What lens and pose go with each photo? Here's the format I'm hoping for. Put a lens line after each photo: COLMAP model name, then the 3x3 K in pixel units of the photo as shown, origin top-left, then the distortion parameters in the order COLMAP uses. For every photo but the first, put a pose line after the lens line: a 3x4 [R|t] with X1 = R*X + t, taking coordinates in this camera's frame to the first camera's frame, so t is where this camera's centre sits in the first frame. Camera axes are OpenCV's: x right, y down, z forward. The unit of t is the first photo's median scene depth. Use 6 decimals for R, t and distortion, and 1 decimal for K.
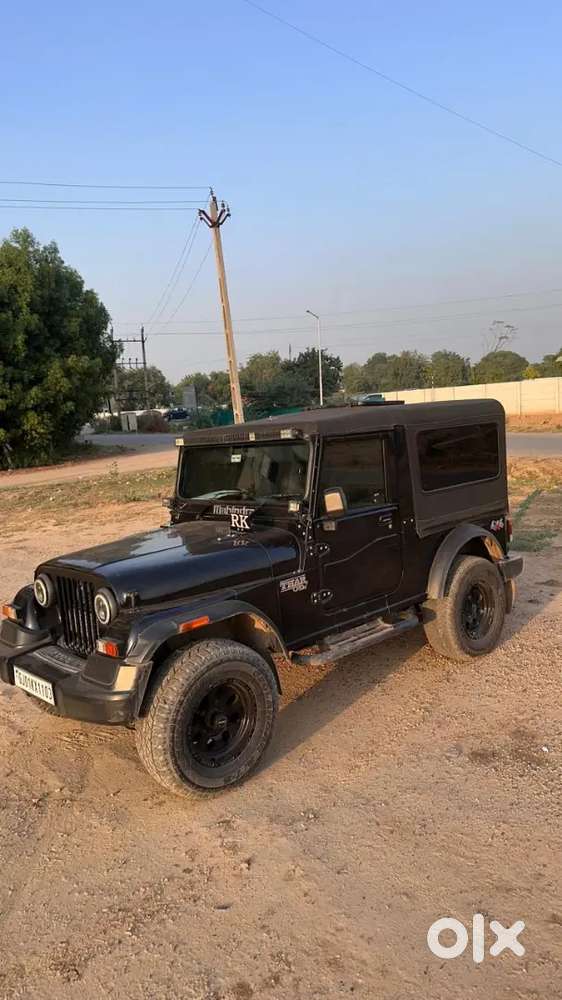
lens RADIAL K [[695.2, 0, 274.8], [0, 695.2, 502.0], [0, 0, 1]] dist [0.084390, -0.085544]
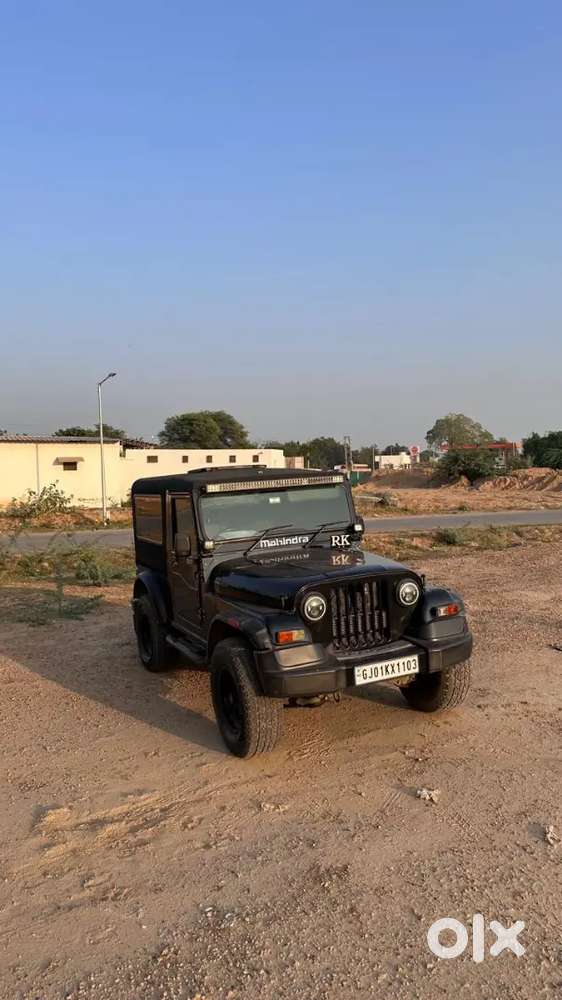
lens RADIAL K [[695.2, 0, 289.7], [0, 695.2, 476.3], [0, 0, 1]] dist [0.084390, -0.085544]
pose [[0.270028, 0.072418, 0.960125, -1.305660], [0.135232, 0.984431, -0.112284, 0.040464], [-0.953308, 0.160160, 0.256031, 0.673842]]
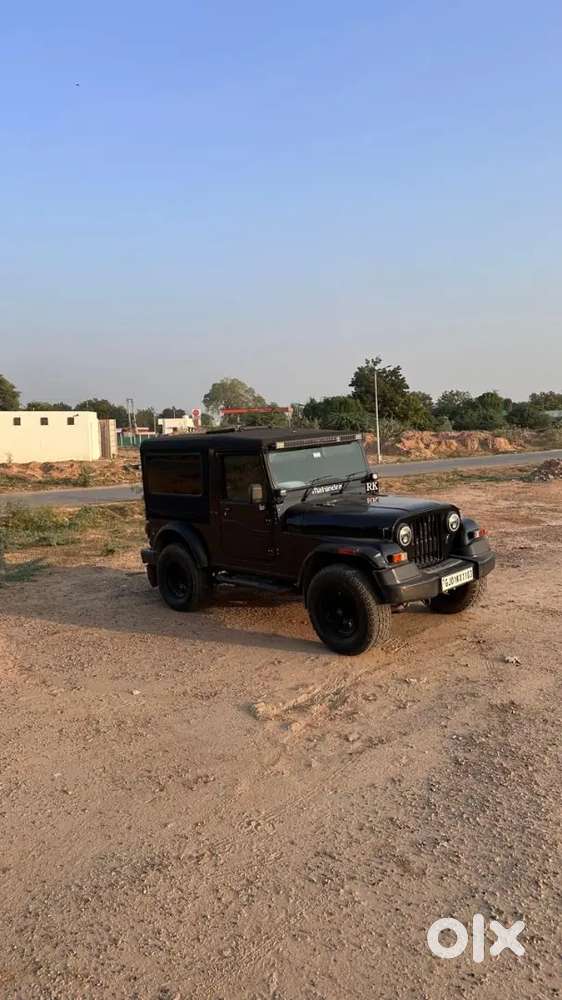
lens RADIAL K [[683.3, 0, 297.7], [0, 683.3, 477.6], [0, 0, 1]] dist [0.077030, -0.004764]
pose [[-0.056439, 0.015515, 0.998286, -1.572173], [0.173267, 0.984860, -0.005510, -0.014571], [-0.983257, 0.172659, -0.058272, 1.181246]]
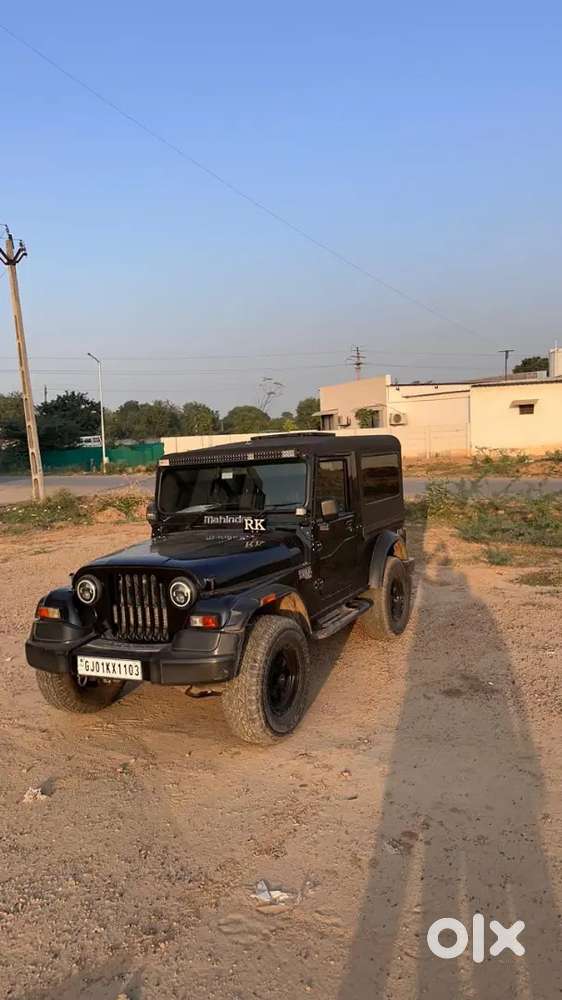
lens RADIAL K [[695.2, 0, 274.1], [0, 695.2, 496.6], [0, 0, 1]] dist [0.084390, -0.085544]
pose [[0.935740, 0.002682, 0.352680, -0.414457], [0.024006, 0.997168, -0.071277, 0.061541], [-0.351873, 0.075163, 0.933025, -0.135088]]
